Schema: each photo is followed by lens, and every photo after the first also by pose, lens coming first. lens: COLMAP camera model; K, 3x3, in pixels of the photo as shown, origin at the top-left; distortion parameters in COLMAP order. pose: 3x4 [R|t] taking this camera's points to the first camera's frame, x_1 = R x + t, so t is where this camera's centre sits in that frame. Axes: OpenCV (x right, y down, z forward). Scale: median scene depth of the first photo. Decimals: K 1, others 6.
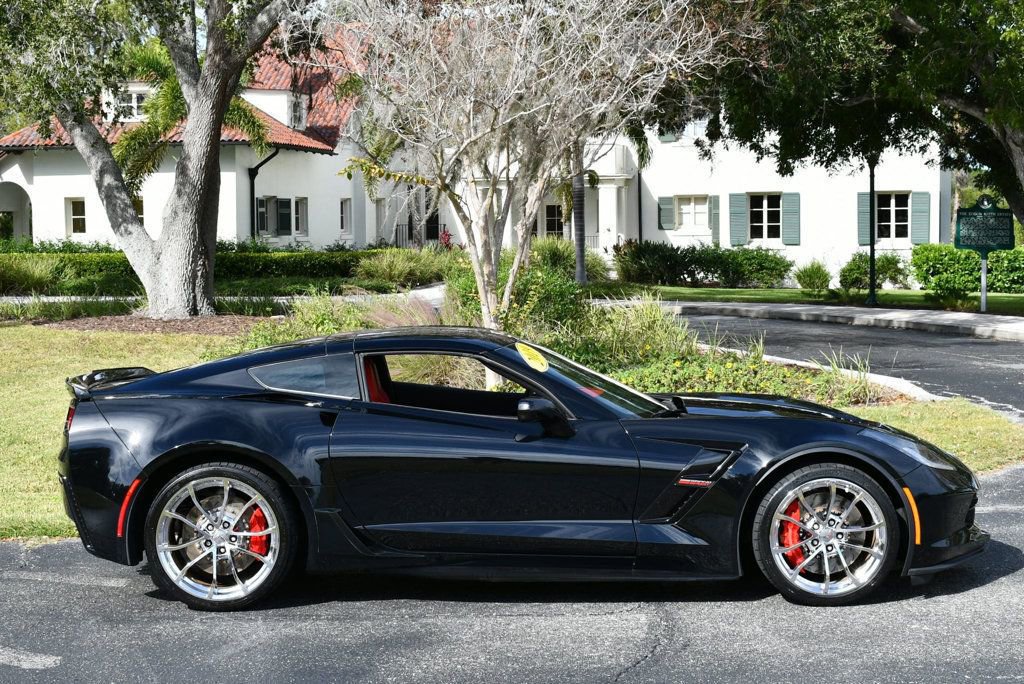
lens RADIAL K [[2113.7, 0, 509.3], [0, 2113.7, 344.5], [0, 0, 1]] dist [-0.035954, -0.127567]
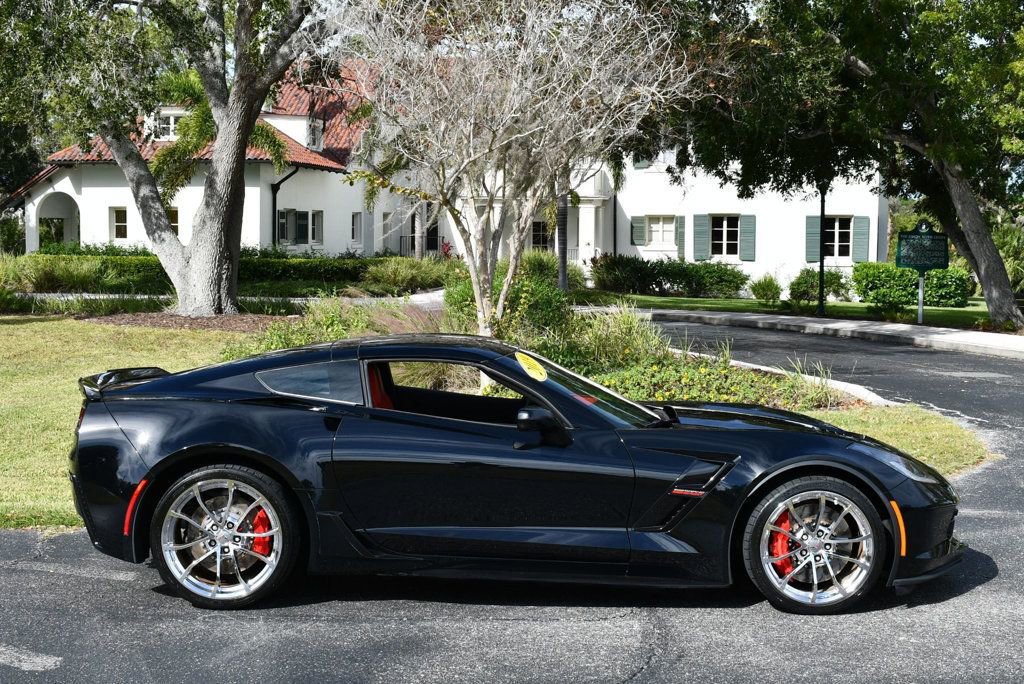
lens RADIAL K [[2230.7, 0, 569.0], [0, 2230.7, 377.6], [0, 0, 1]] dist [-0.090673, 0.085276]
pose [[0.999585, 0.018324, 0.022235, 0.009413], [-0.018456, 0.999813, 0.005757, 0.008637], [-0.022126, -0.006165, 0.999736, -0.160624]]
